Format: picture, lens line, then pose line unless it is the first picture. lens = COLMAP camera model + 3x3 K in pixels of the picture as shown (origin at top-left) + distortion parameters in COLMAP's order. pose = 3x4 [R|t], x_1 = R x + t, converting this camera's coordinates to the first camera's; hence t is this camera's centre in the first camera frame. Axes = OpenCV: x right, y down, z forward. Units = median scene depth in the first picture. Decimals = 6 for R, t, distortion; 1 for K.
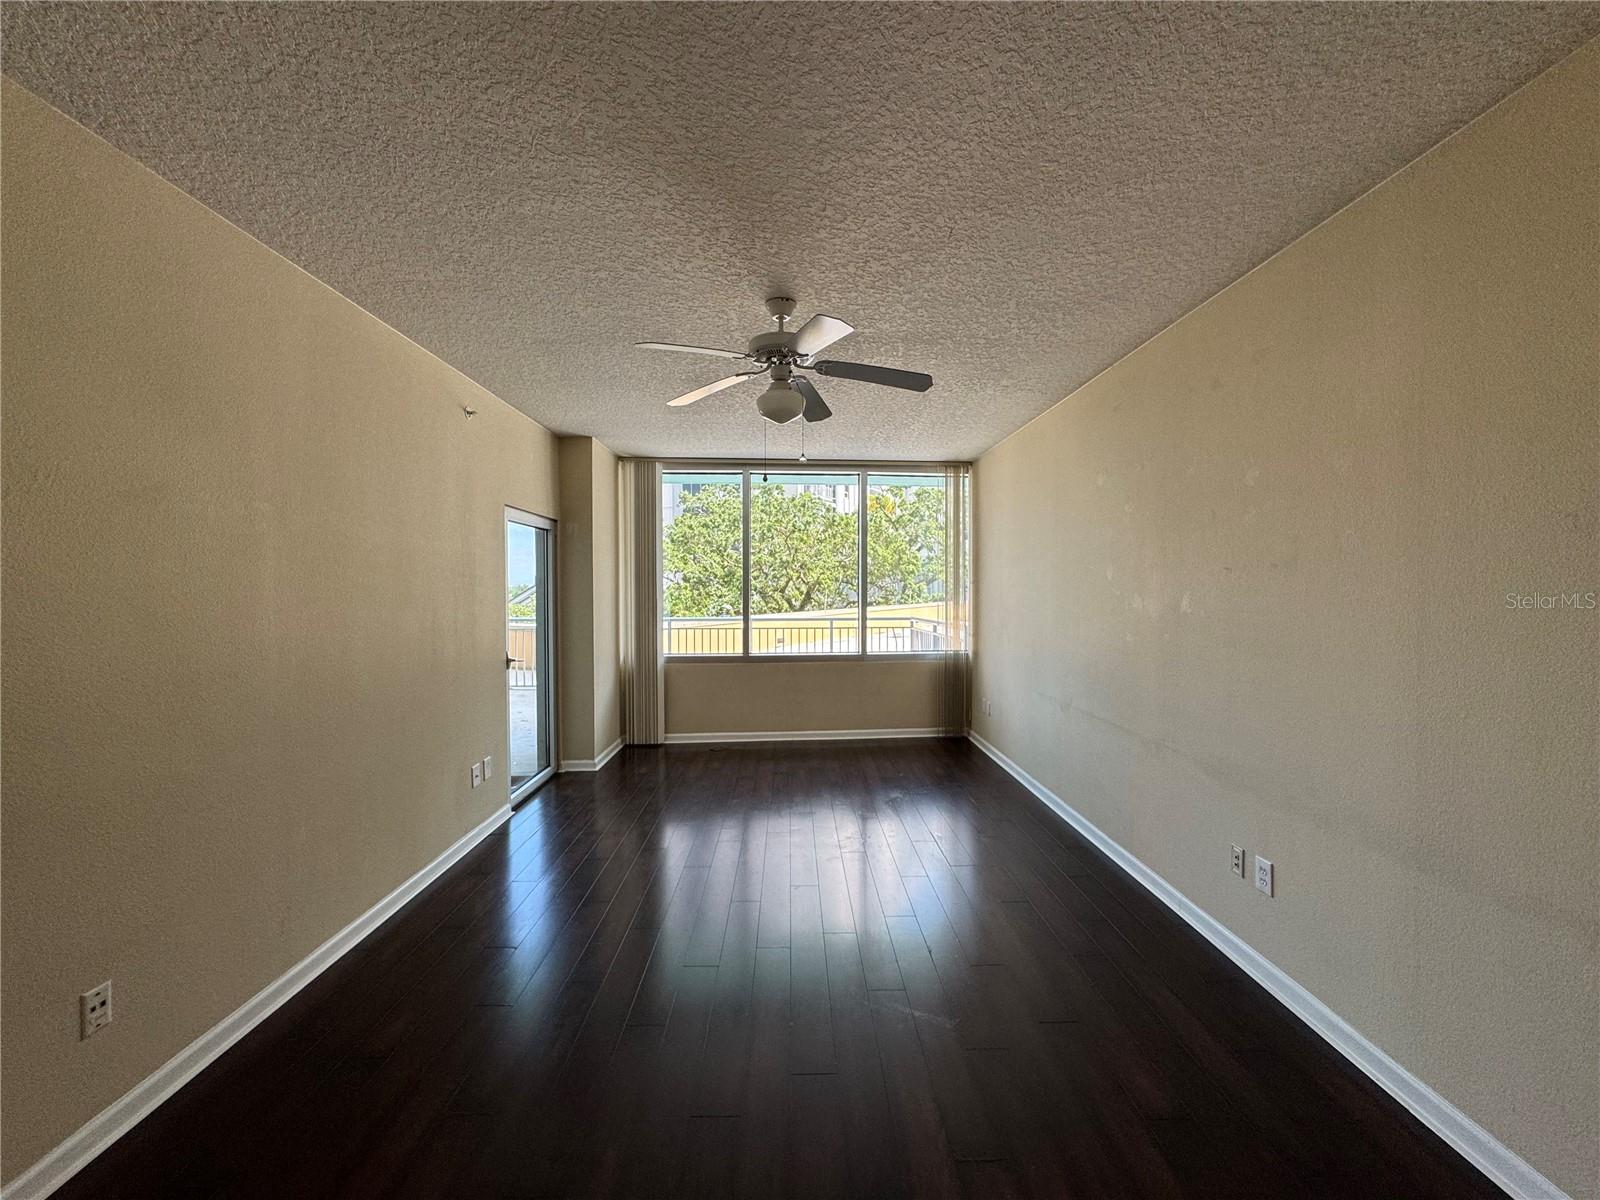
lens RADIAL K [[635.9, 0, 799.2], [0, 635.9, 596.6], [0, 0, 1]] dist [-0.003610, 0.000398]
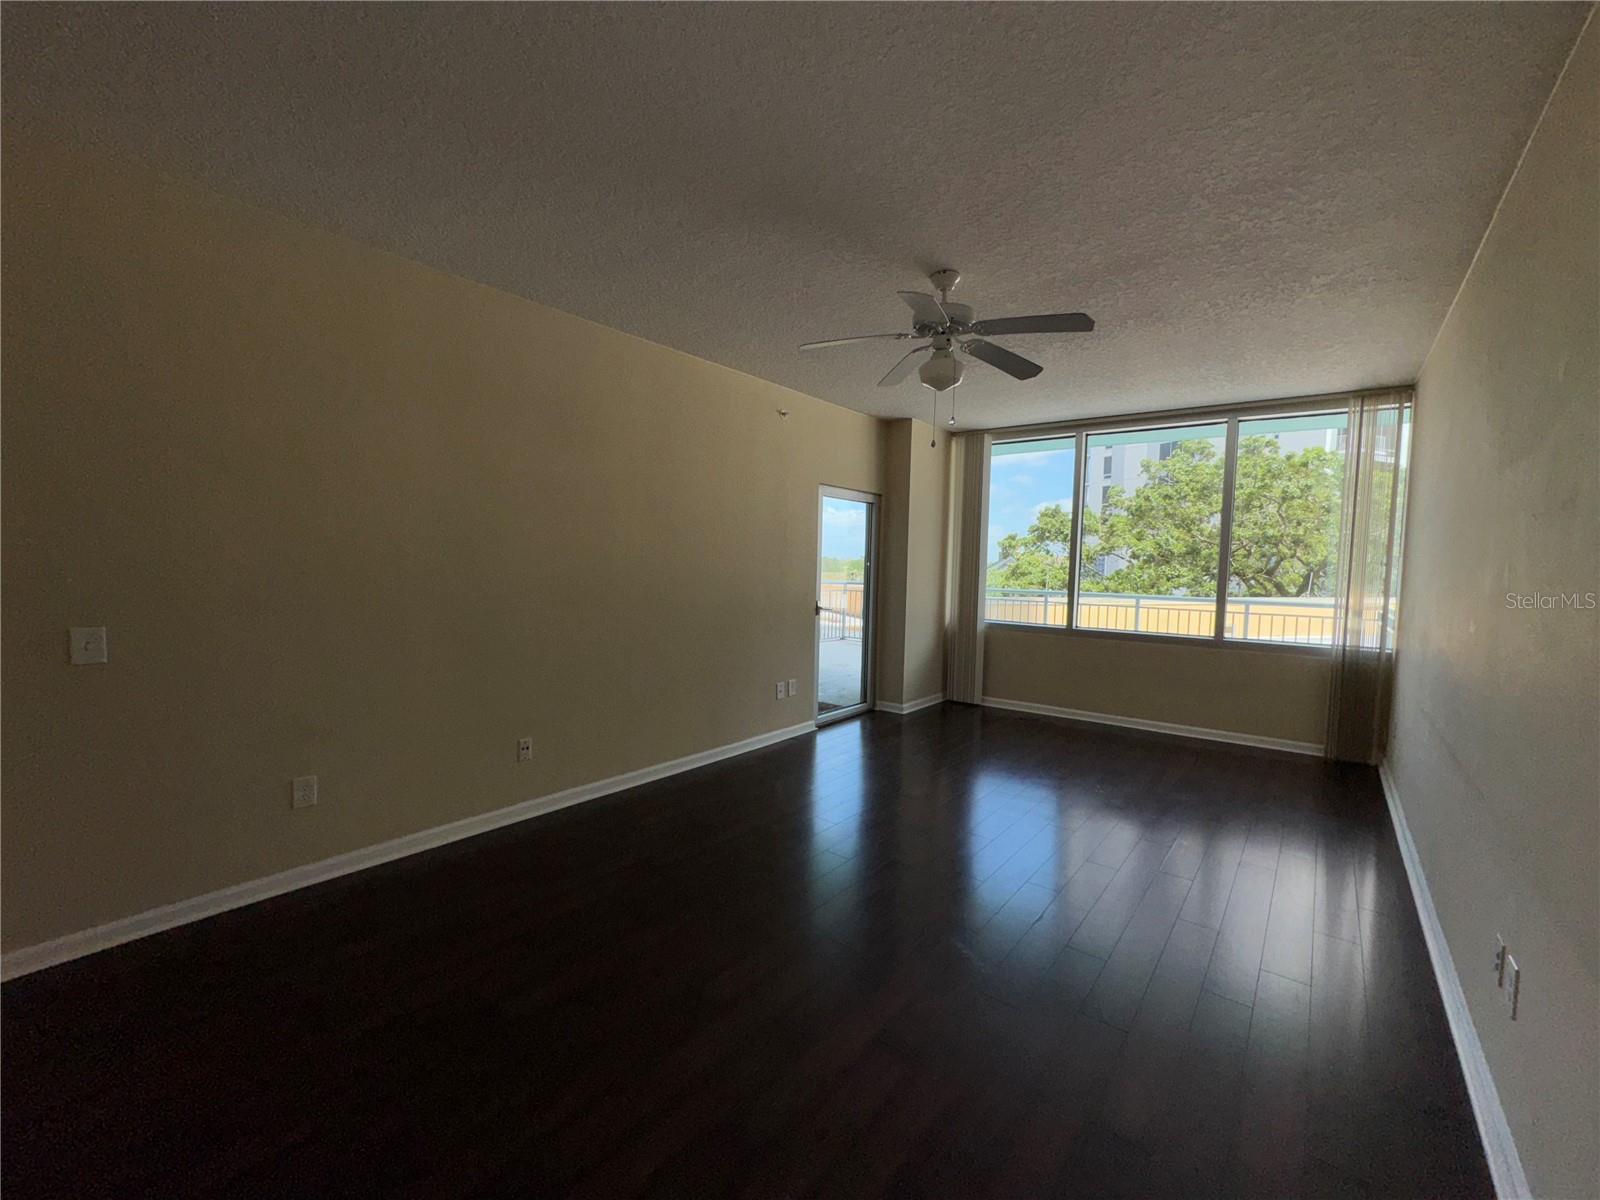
lens RADIAL K [[635.9, 0, 800.1], [0, 635.9, 592.3], [0, 0, 1]] dist [-0.003610, 0.000398]
pose [[0.759347, 0.051198, -0.648669, 0.230834], [-0.033225, 0.998650, 0.039927, 0.014504], [0.649837, -0.008767, 0.760023, 0.014659]]
